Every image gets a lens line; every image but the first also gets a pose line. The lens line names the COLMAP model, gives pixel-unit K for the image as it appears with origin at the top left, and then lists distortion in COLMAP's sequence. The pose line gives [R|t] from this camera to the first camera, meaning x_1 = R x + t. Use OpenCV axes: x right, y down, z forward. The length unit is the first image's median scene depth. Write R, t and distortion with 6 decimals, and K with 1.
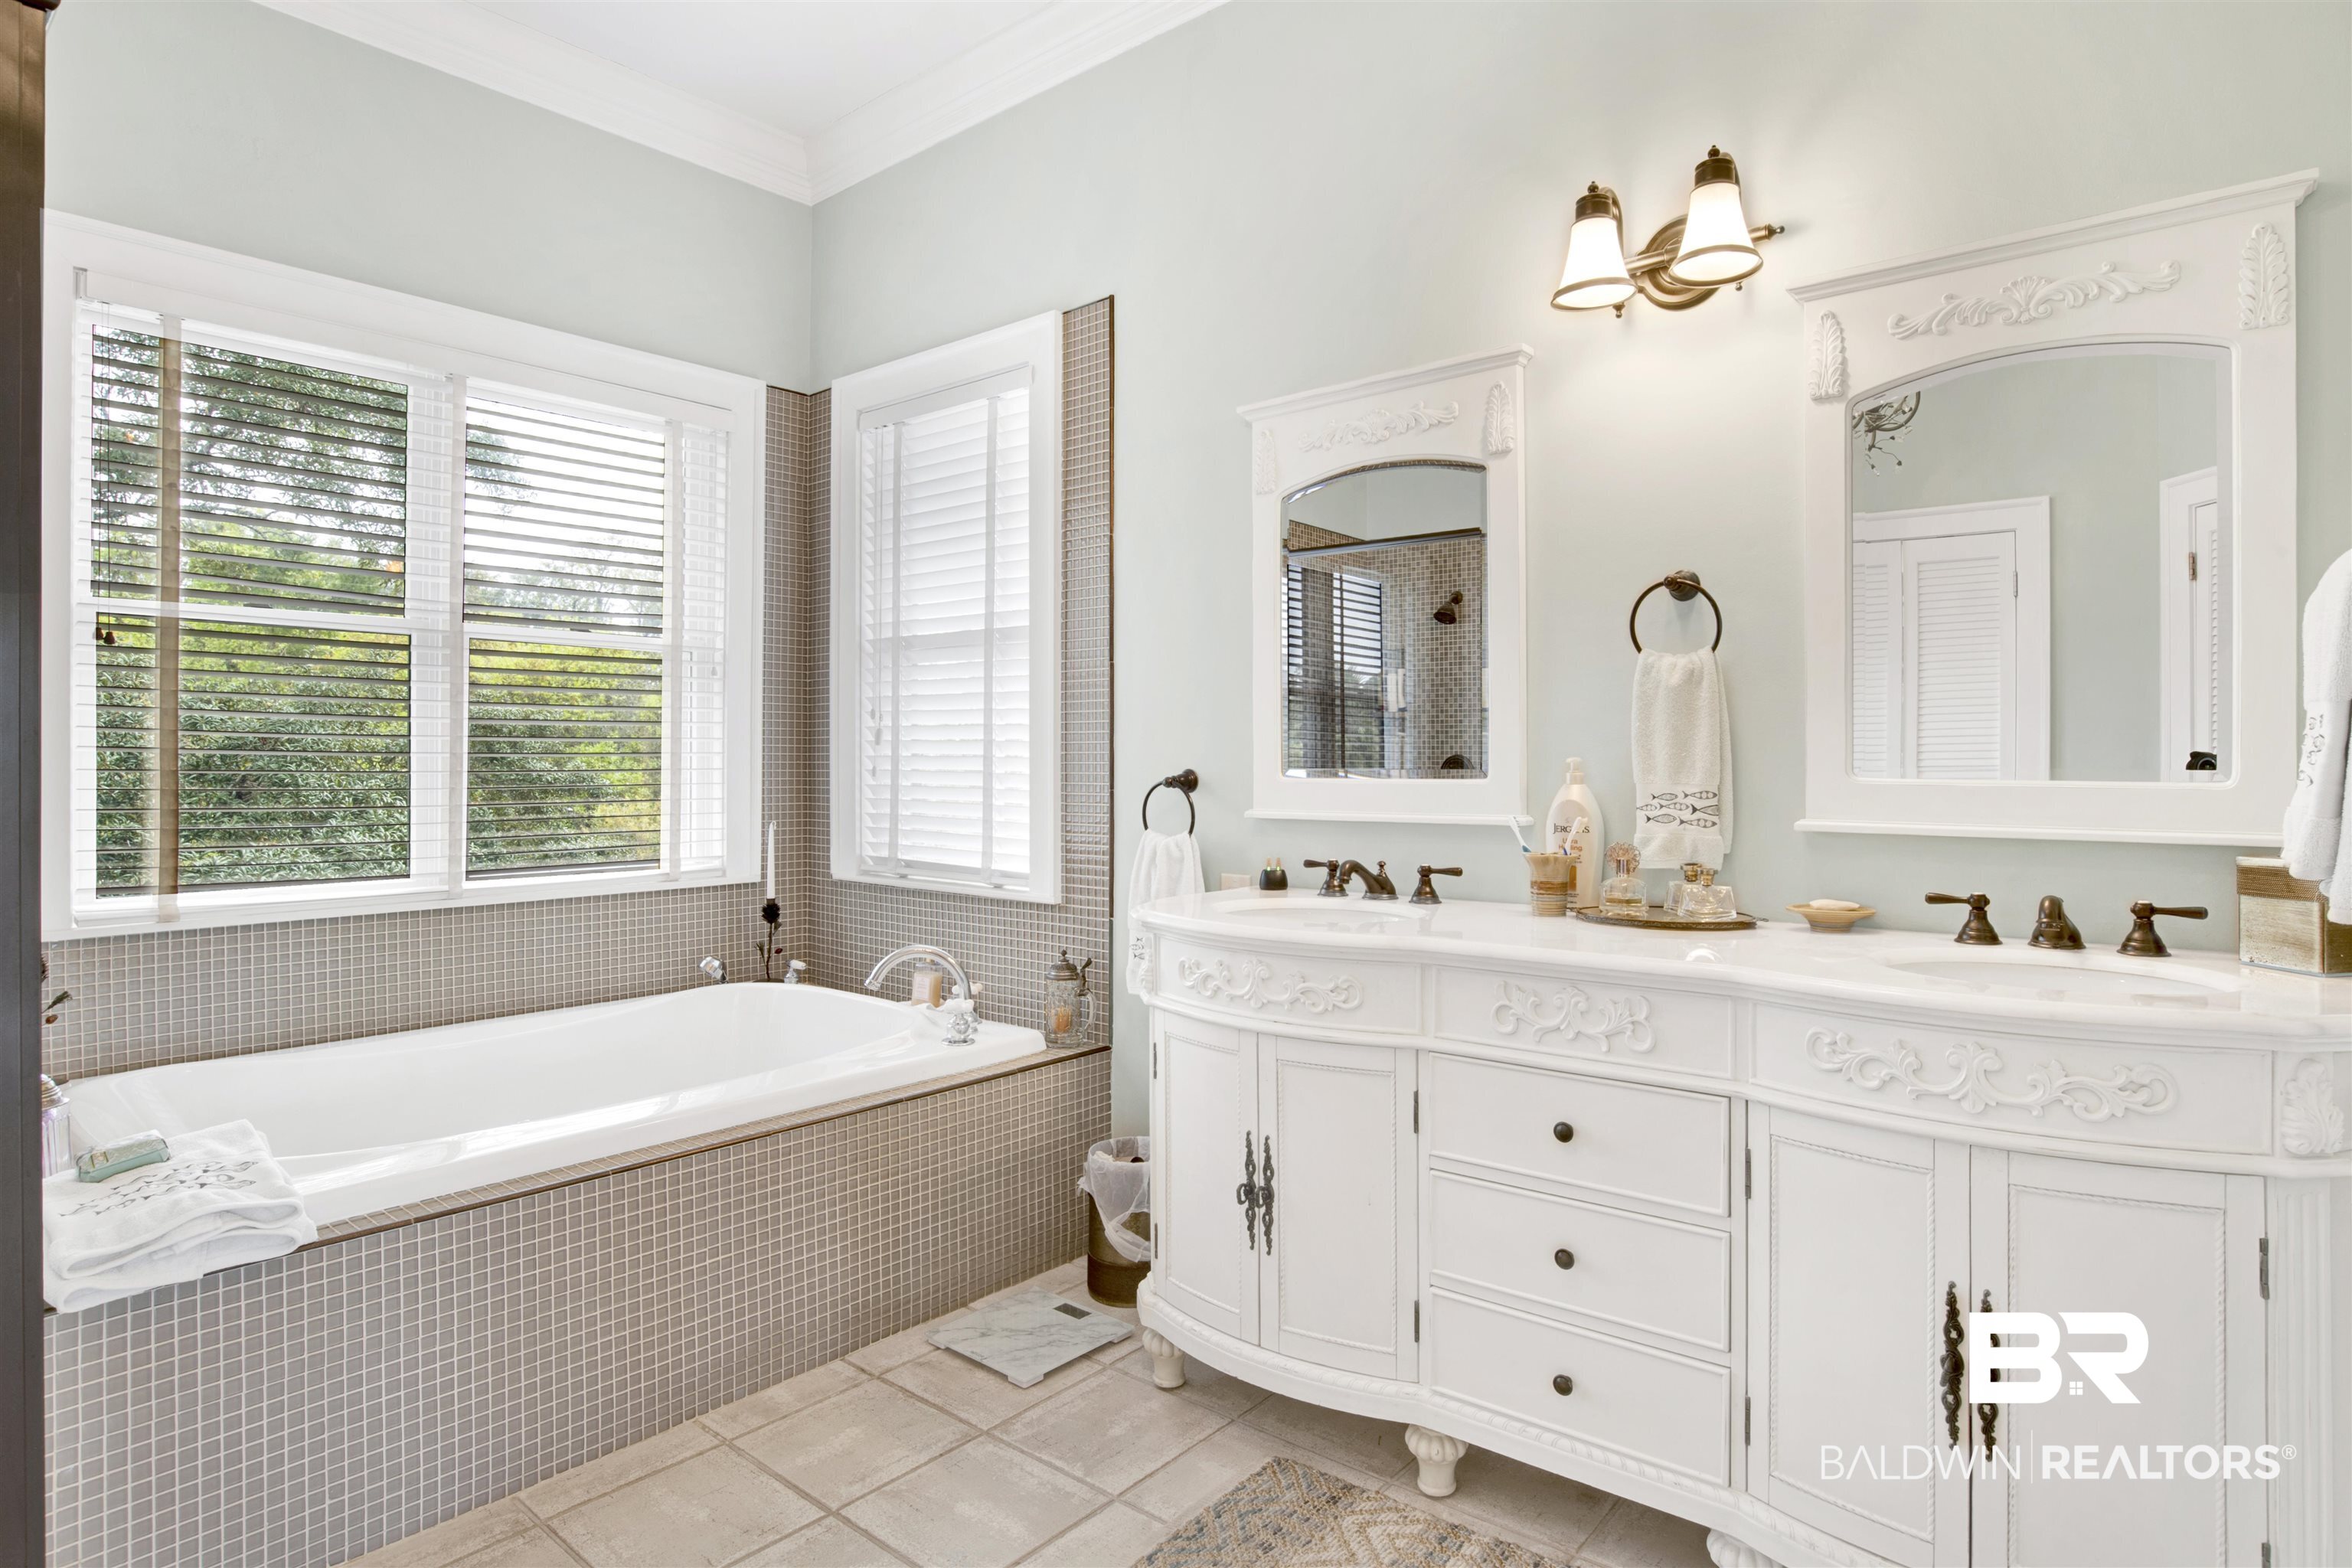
lens RADIAL K [[1259.9, 0, 1197.6], [0, 1259.9, 744.5], [0, 0, 1]] dist [-0.065020, 0.020284]
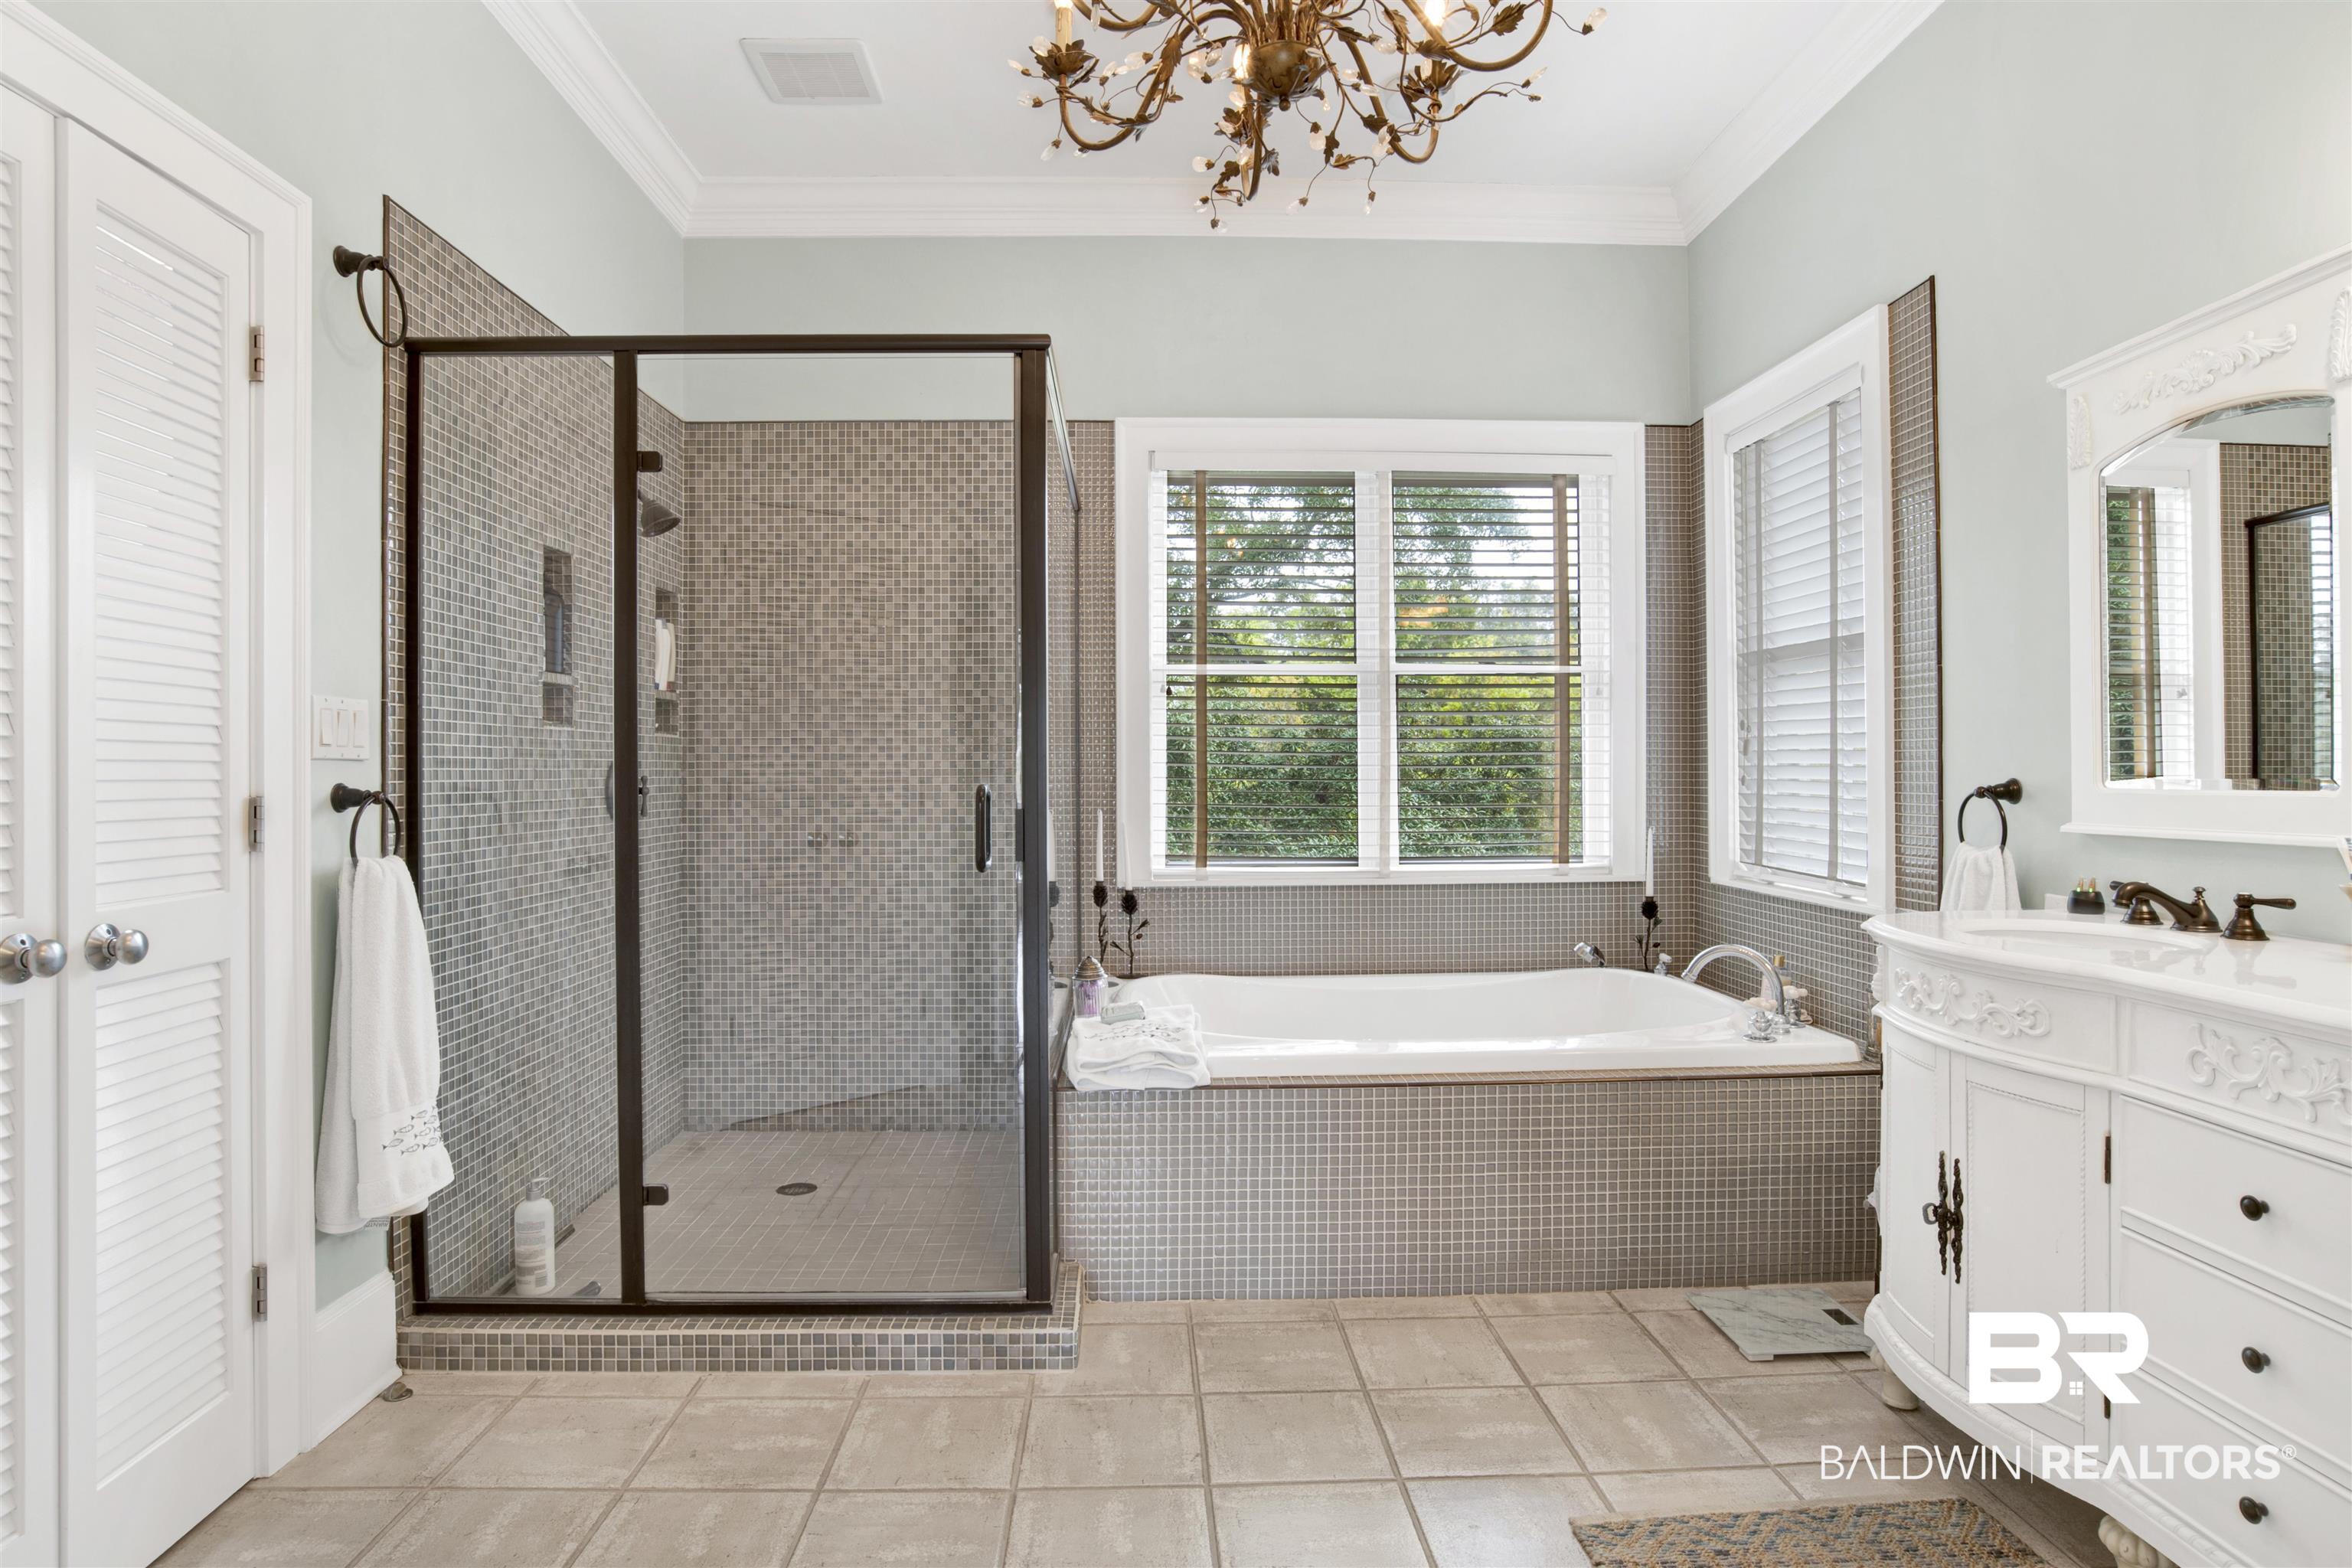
lens RADIAL K [[1259.9, 0, 1175.0], [0, 1259.9, 773.9], [0, 0, 1]] dist [-0.065020, 0.020284]
pose [[0.670139, -0.000521, -0.742235, 0.281150], [0.011511, 0.999887, 0.009691, 0.000566], [0.742146, -0.015038, 0.670070, -0.057794]]
